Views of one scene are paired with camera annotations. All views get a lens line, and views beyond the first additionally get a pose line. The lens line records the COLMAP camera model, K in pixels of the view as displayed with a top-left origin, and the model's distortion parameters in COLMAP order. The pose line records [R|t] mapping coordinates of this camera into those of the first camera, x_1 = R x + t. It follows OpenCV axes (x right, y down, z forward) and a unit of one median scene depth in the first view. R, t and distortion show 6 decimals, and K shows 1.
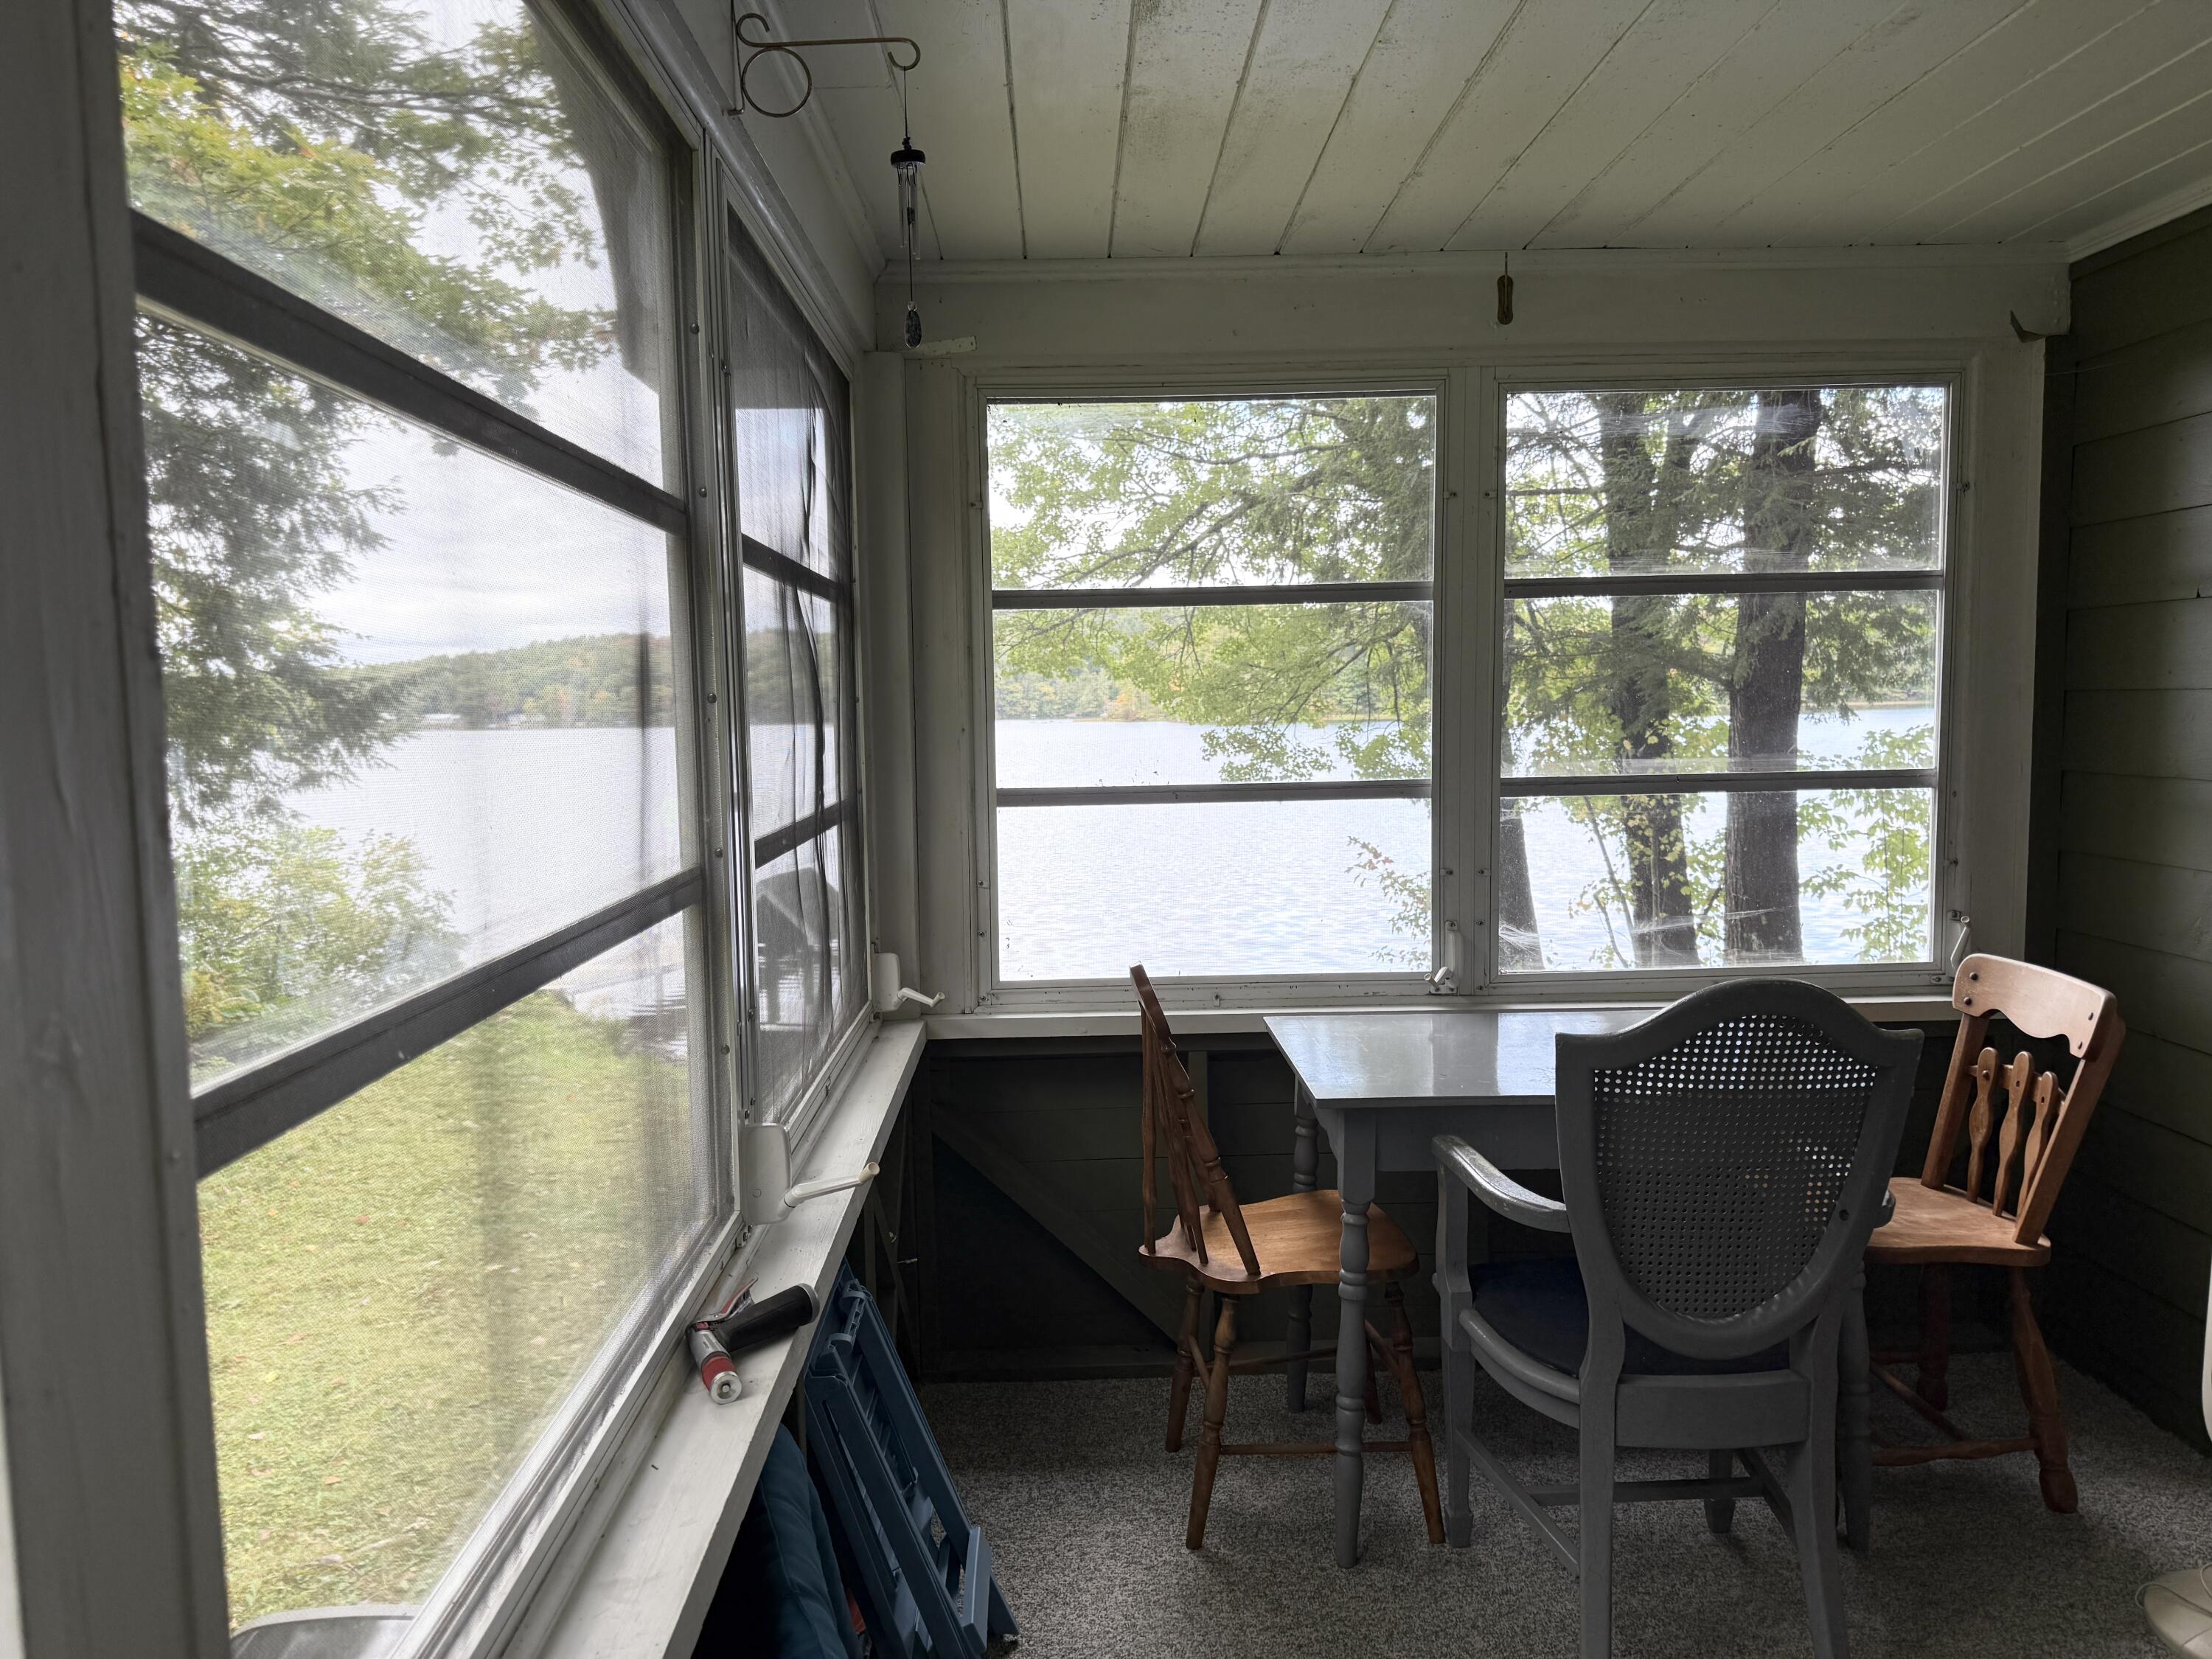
lens RADIAL K [[1549.1, 0, 1114.0], [0, 1549.1, 835.1], [0, 0, 1]] dist [0.067516, -0.084810]
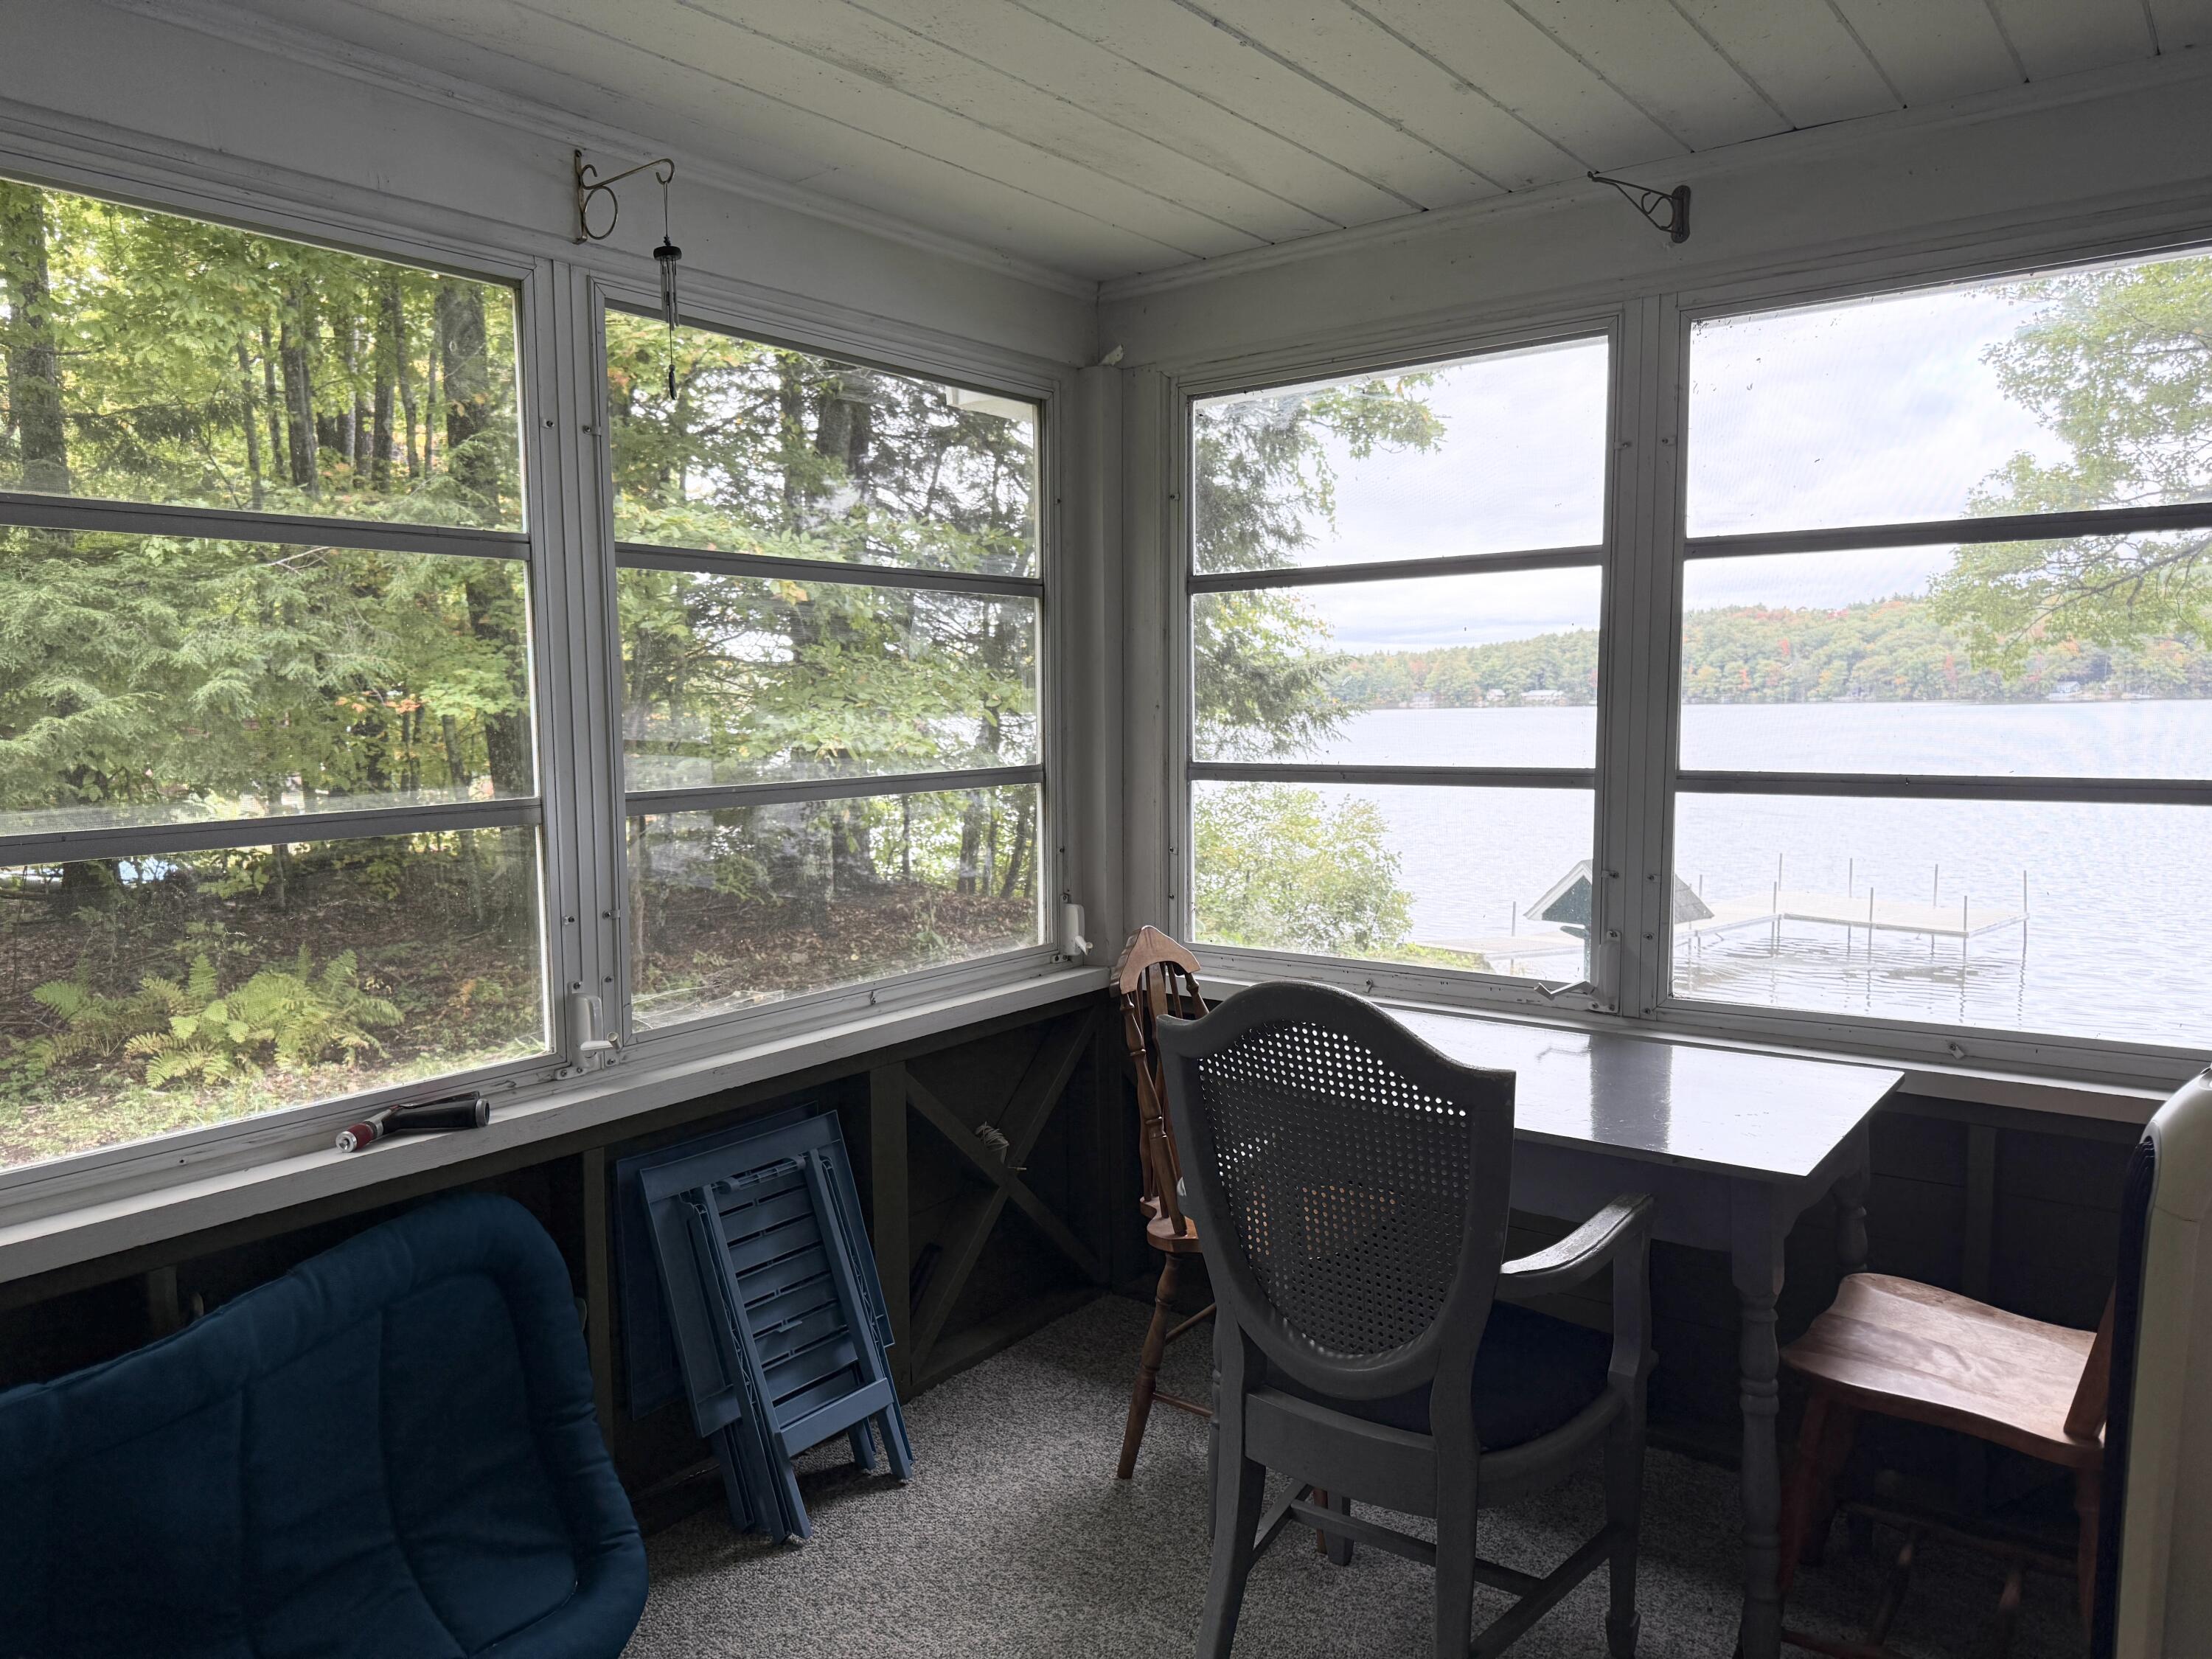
lens RADIAL K [[1549.1, 0, 1101.4], [0, 1549.1, 844.8], [0, 0, 1]] dist [0.067516, -0.084810]
pose [[0.776146, 0.066407, -0.627047, 0.243940], [-0.053180, 0.997790, 0.039845, -0.005677], [0.628307, 0.002421, 0.777962, 0.056756]]
